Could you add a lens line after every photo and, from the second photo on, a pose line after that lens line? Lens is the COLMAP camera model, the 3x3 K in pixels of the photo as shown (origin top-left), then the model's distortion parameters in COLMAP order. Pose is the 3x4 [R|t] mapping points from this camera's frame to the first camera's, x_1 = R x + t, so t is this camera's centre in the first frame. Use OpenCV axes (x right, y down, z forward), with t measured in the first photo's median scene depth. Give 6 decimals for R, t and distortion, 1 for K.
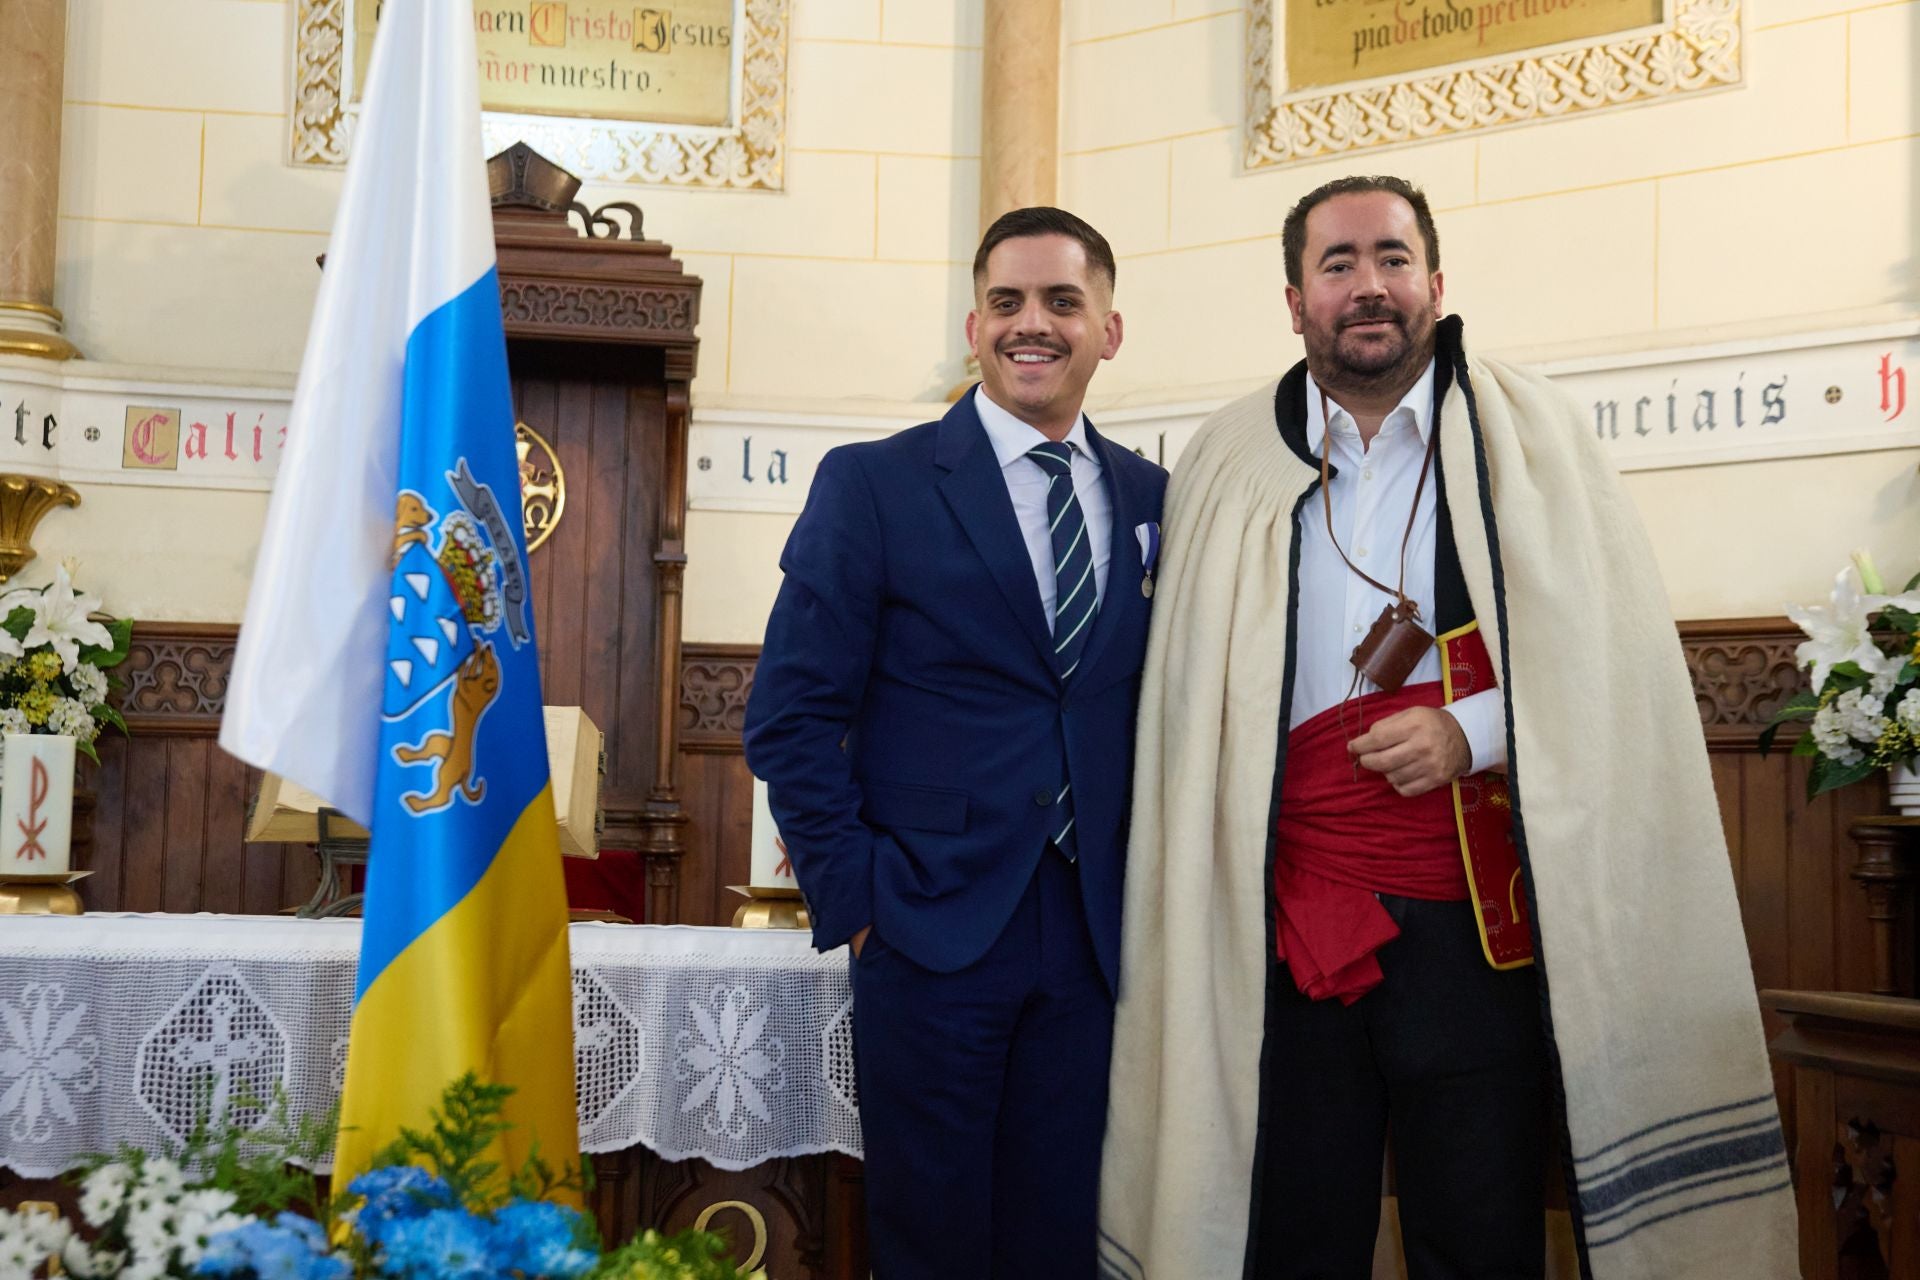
lens RADIAL K [[2555.2, 0, 954.4], [0, 2555.2, 641.7], [0, 0, 1]] dist [0.088662, 0.000000]
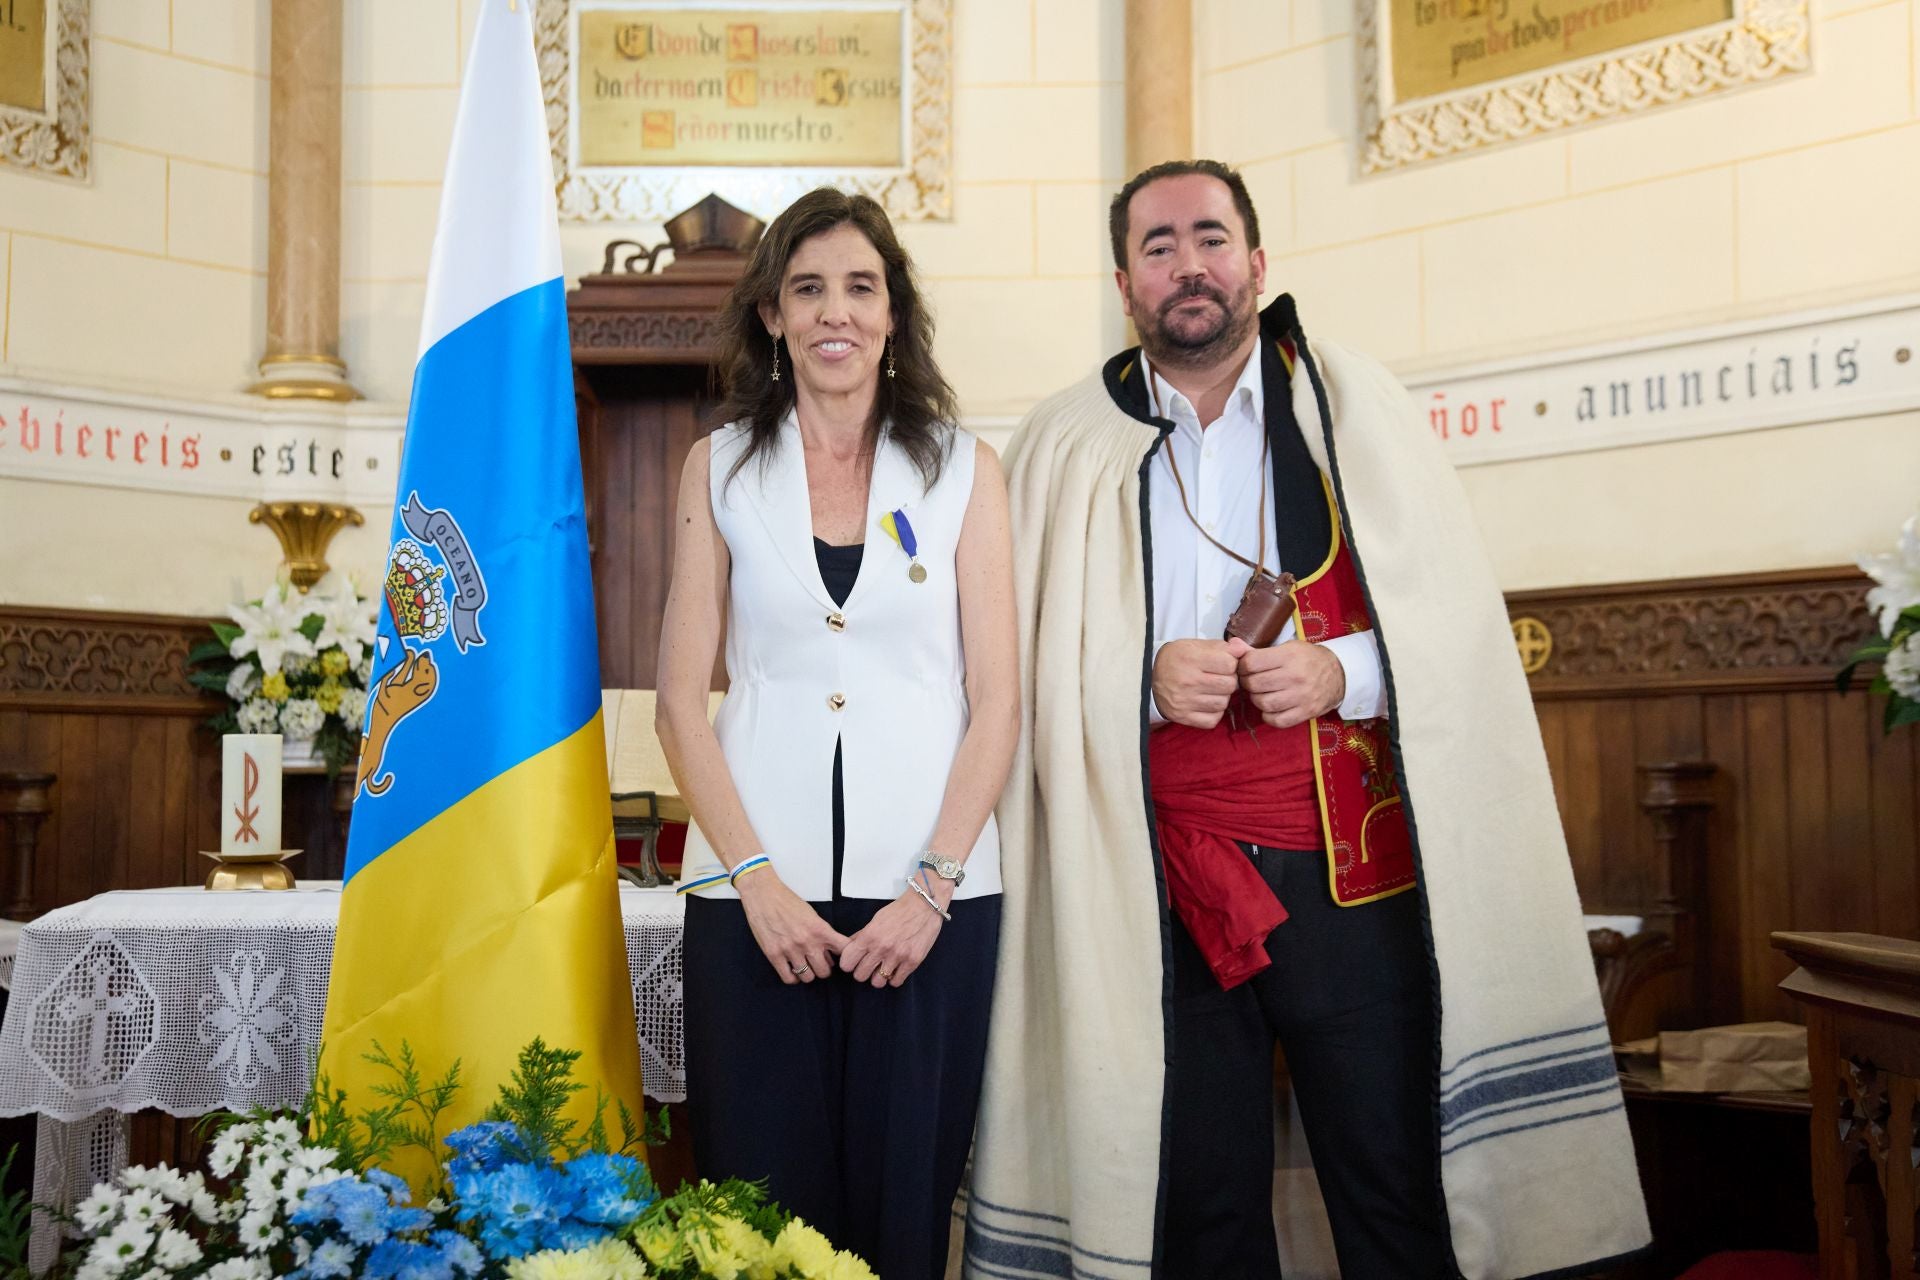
lens RADIAL K [[2195.7, 0, 954.1], [0, 2195.7, 638.5], [0, 0, 1]] dist [0.048519, 0.000000]
pose [[0.992445, -0.035889, -0.117321, 0.046527], [0.037846, 0.999178, 0.014496, -0.005579], [0.116704, -0.018826, 0.992988, 0.032666]]
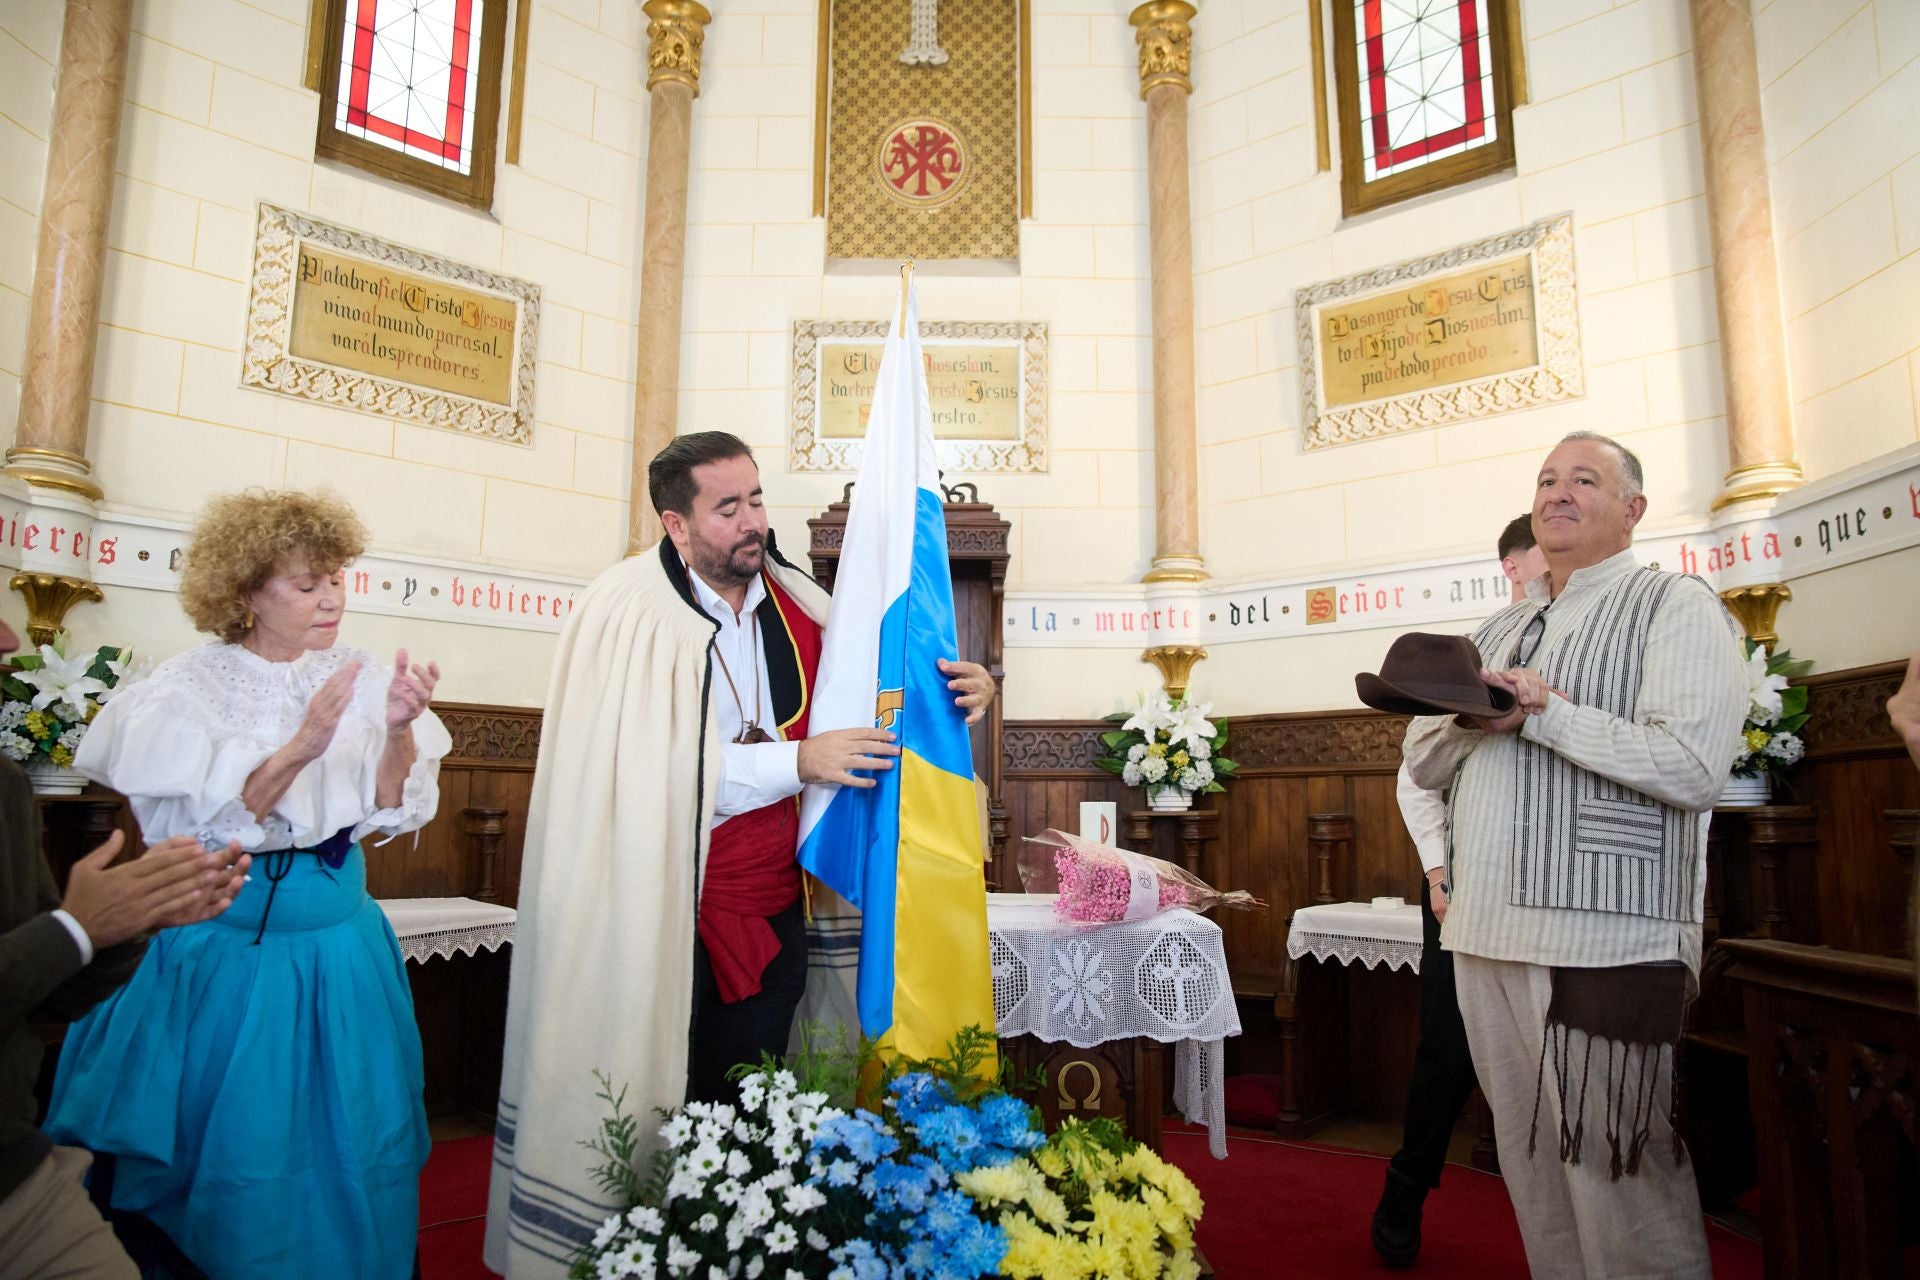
lens RADIAL K [[1315.9, 0, 959.2], [0, 1315.9, 626.6], [0, 0, 1]] dist [-0.106141, 0.082713]
pose [[0.994139, -0.033195, -0.102886, -0.040705], [0.027828, 0.998198, -0.053165, -0.018065], [0.104465, 0.049990, 0.993271, 0.064841]]
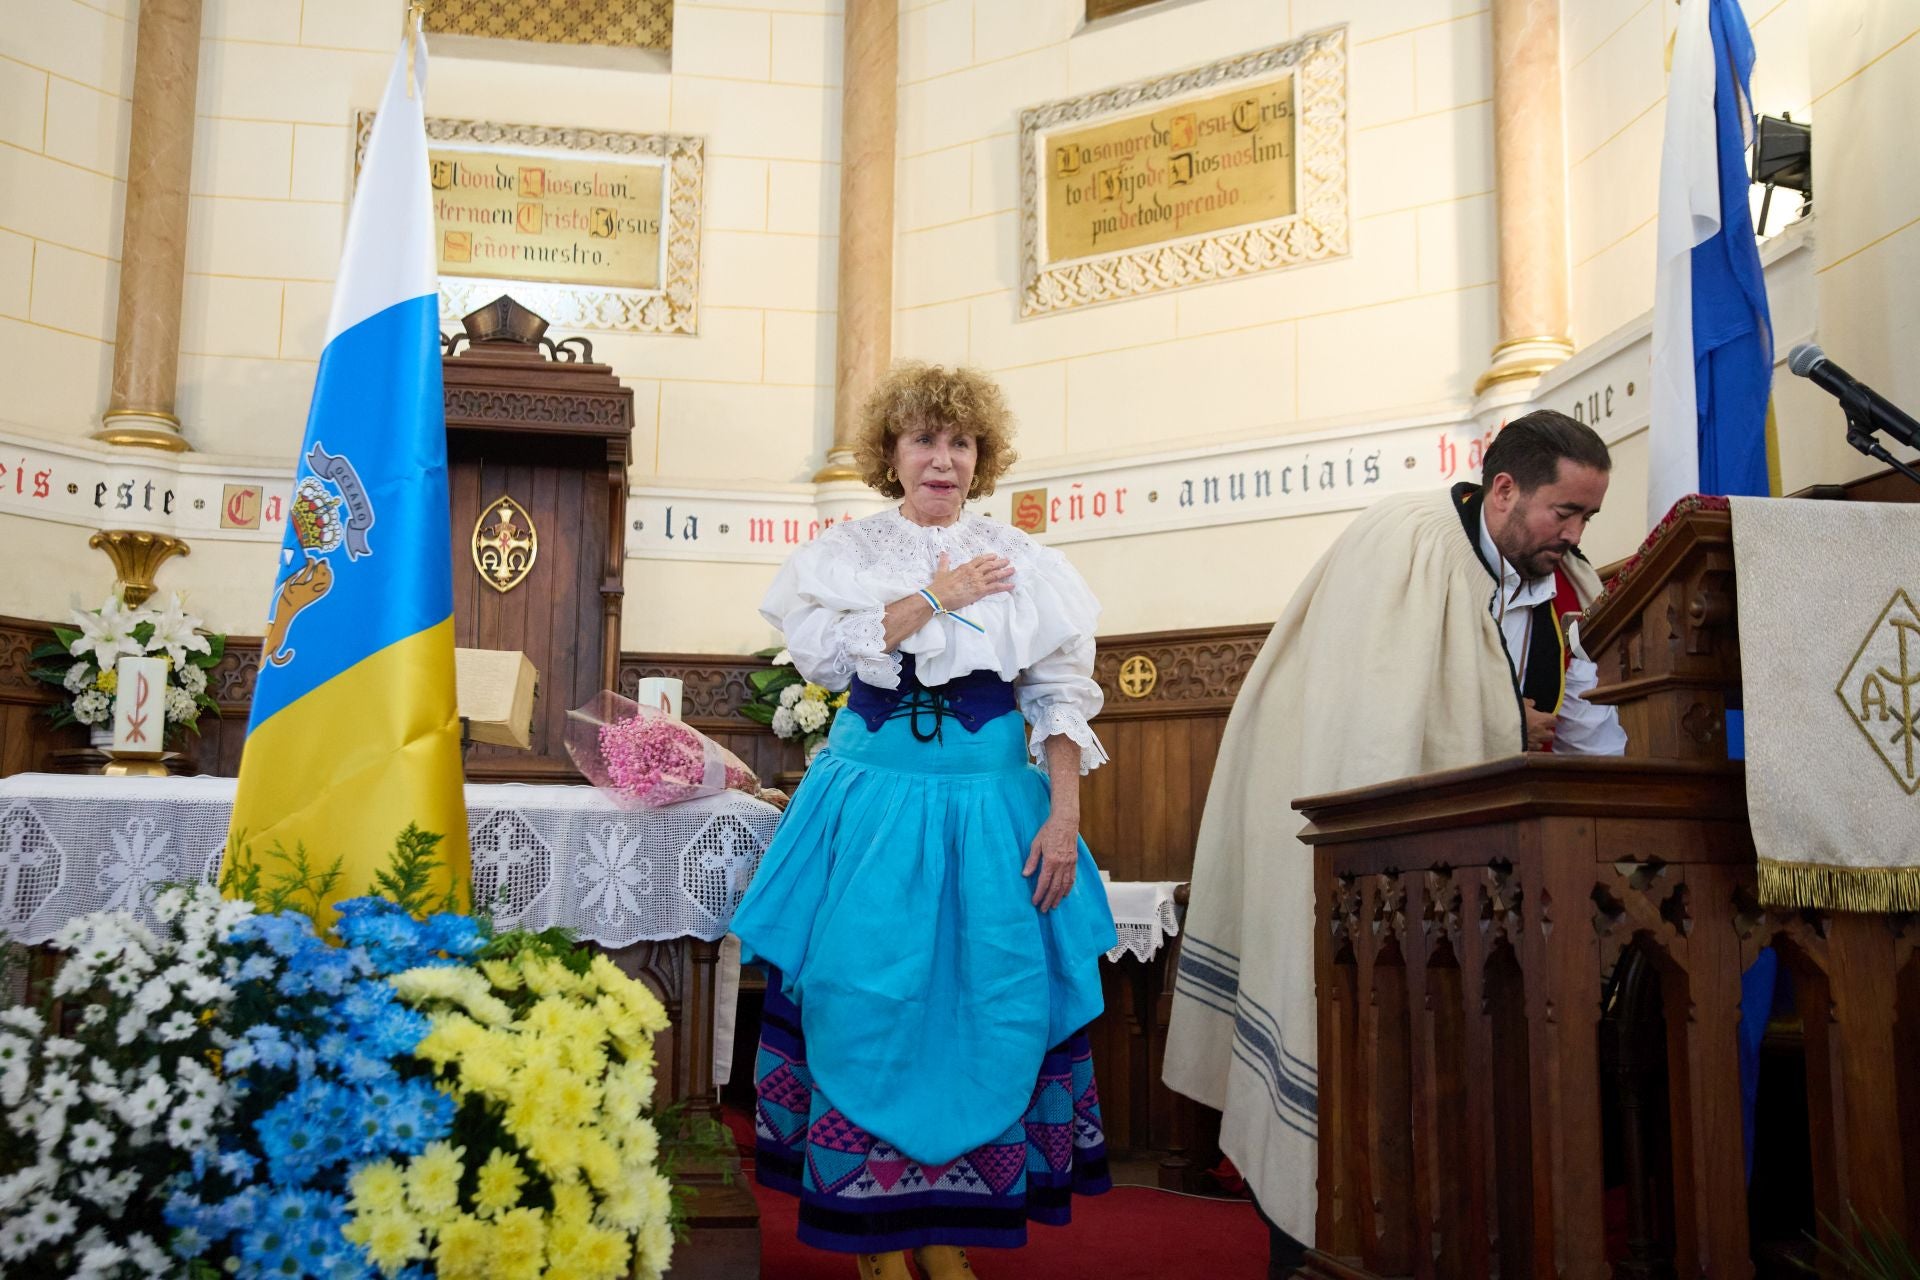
lens RADIAL K [[1941.2, 0, 948.7], [0, 1941.2, 632.0], [0, 0, 1]] dist [0.014511, 0.000000]
pose [[0.999384, -0.003785, 0.034876, 0.037292], [0.005656, 0.998542, -0.053692, 0.050074], [-0.034621, 0.053857, 0.997948, -0.067088]]
